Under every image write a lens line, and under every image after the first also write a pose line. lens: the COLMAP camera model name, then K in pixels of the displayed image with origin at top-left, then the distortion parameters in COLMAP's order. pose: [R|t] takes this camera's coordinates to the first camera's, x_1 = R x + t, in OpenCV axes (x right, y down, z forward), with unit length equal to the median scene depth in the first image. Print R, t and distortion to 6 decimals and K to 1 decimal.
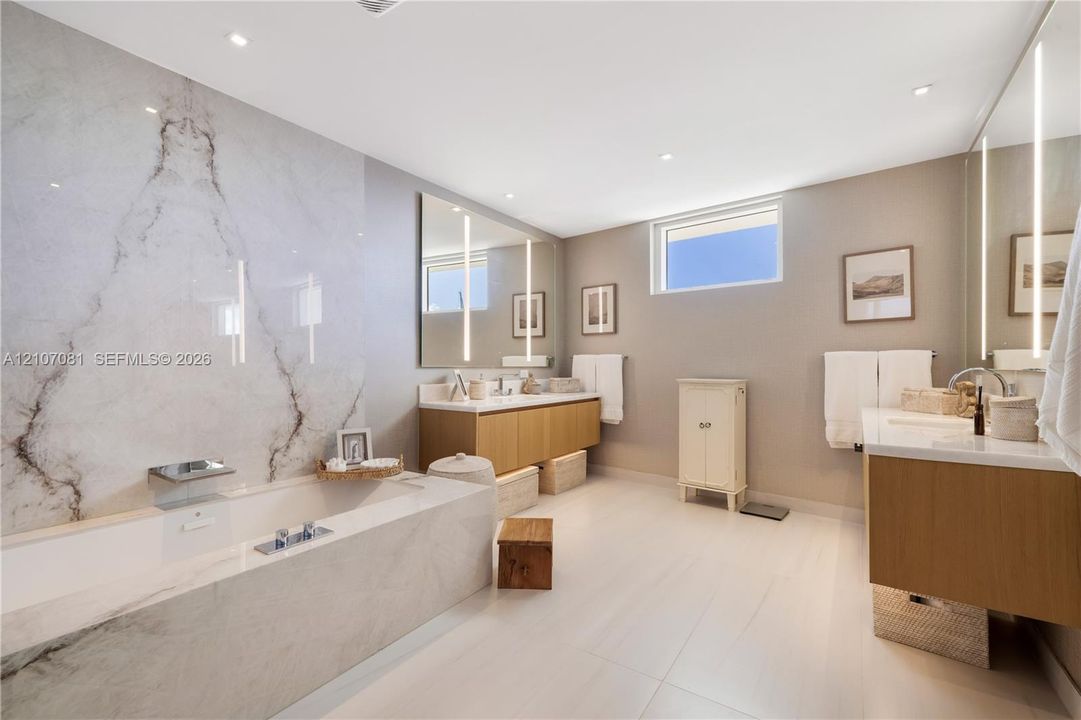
lens RADIAL K [[468.2, 0, 539.0], [0, 468.2, 362.9], [0, 0, 1]] dist [0.000061, -0.000245]
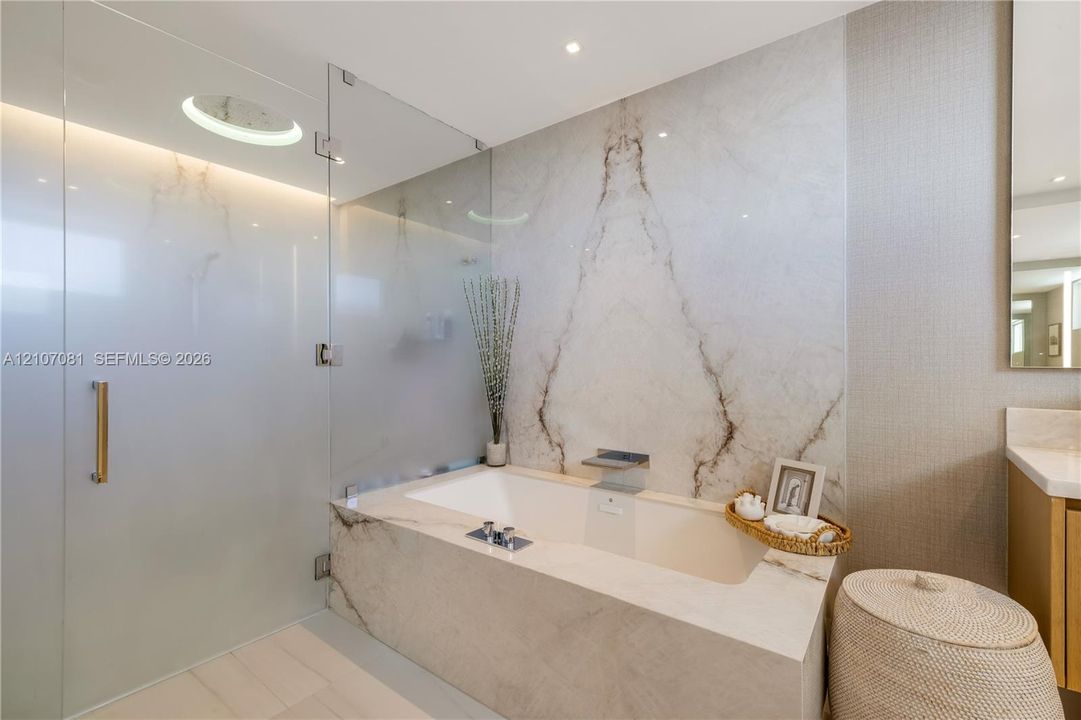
lens RADIAL K [[468.2, 0, 540.3], [0, 468.2, 361.9], [0, 0, 1]] dist [0.000061, -0.000245]
pose [[-0.056001, 0.001144, -0.998430, 0.336818], [0.000670, 0.999999, 0.001108, 0.002347], [0.998430, -0.000607, -0.056002, 0.838600]]
